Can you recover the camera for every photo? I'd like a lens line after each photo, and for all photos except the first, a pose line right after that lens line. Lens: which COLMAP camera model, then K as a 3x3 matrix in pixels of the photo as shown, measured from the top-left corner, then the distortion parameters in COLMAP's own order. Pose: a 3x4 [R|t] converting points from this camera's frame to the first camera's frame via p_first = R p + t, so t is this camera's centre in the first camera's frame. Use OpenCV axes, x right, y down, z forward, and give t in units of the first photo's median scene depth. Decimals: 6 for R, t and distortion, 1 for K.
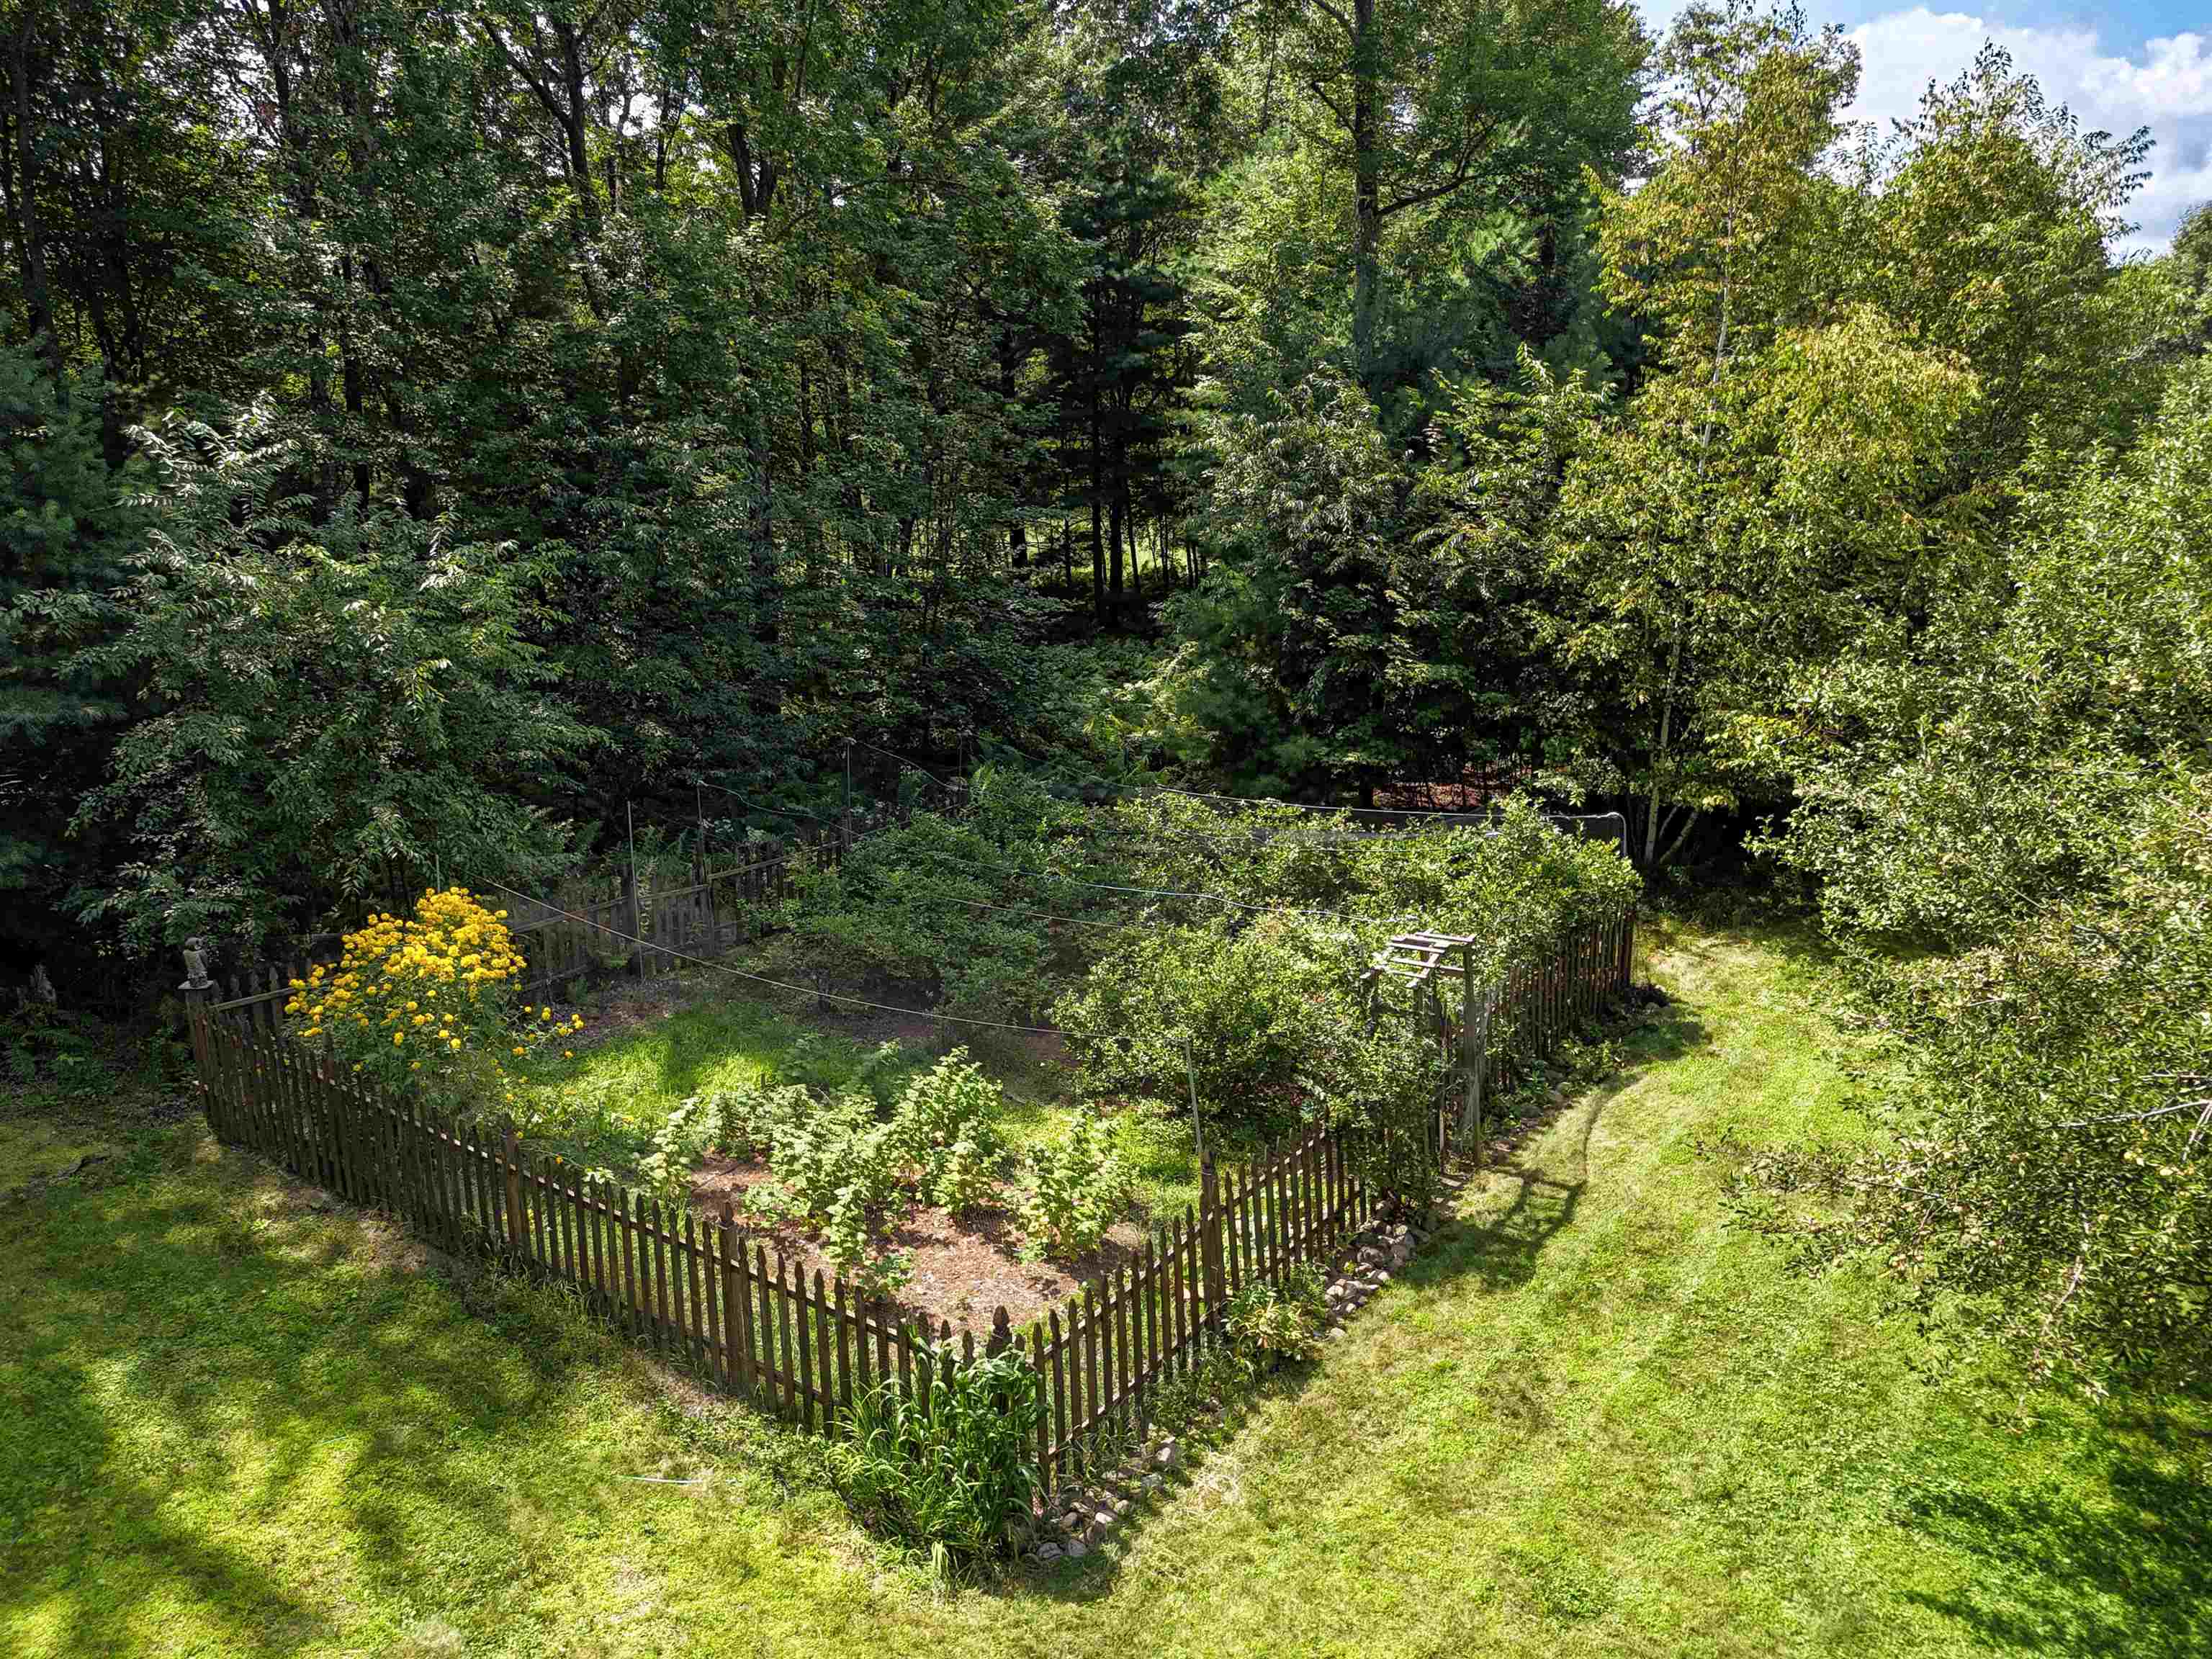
lens RADIAL K [[1602.1, 0, 1106.0], [0, 1602.1, 829.5], [0, 0, 1]] dist [0.021389, 0.001641]
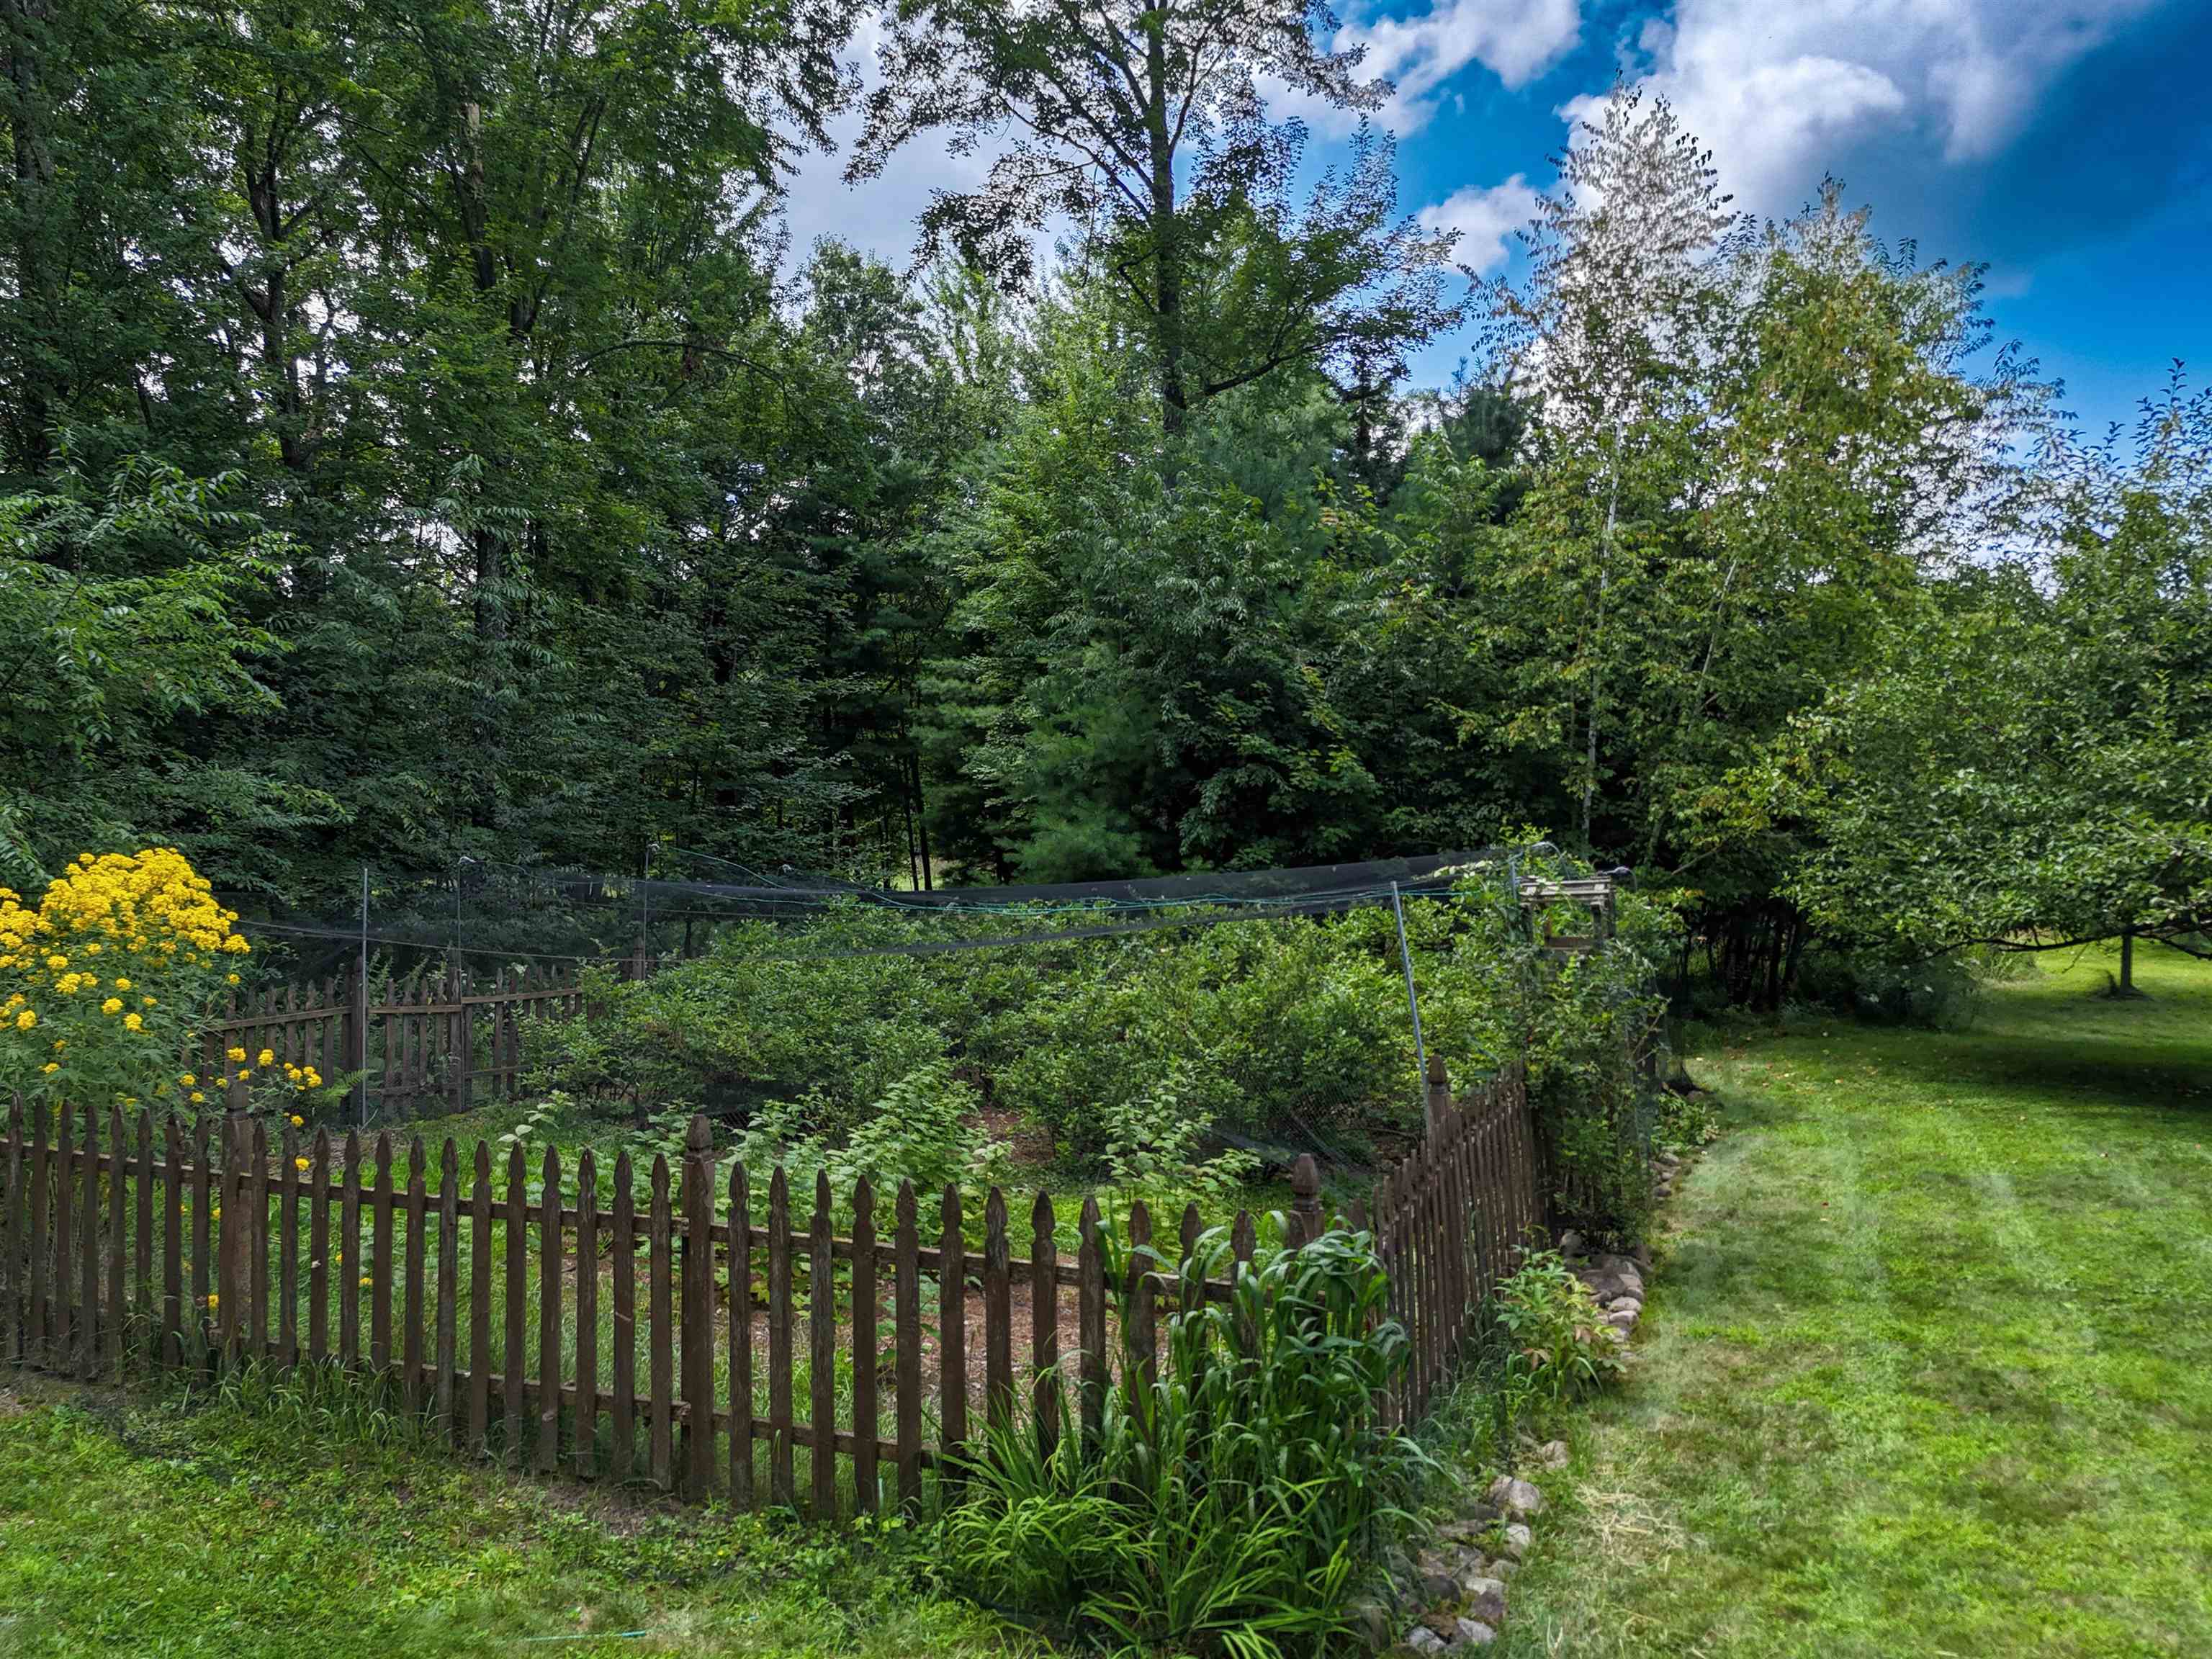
lens RADIAL K [[1602.1, 0, 1106.0], [0, 1602.1, 829.5], [0, 0, 1]] dist [0.021389, 0.001641]
pose [[0.977340, 0.000496, 0.211674, -0.178951], [0.054260, 0.965998, -0.252792, 0.235424], [-0.204602, 0.258549, 0.944082, 0.342908]]
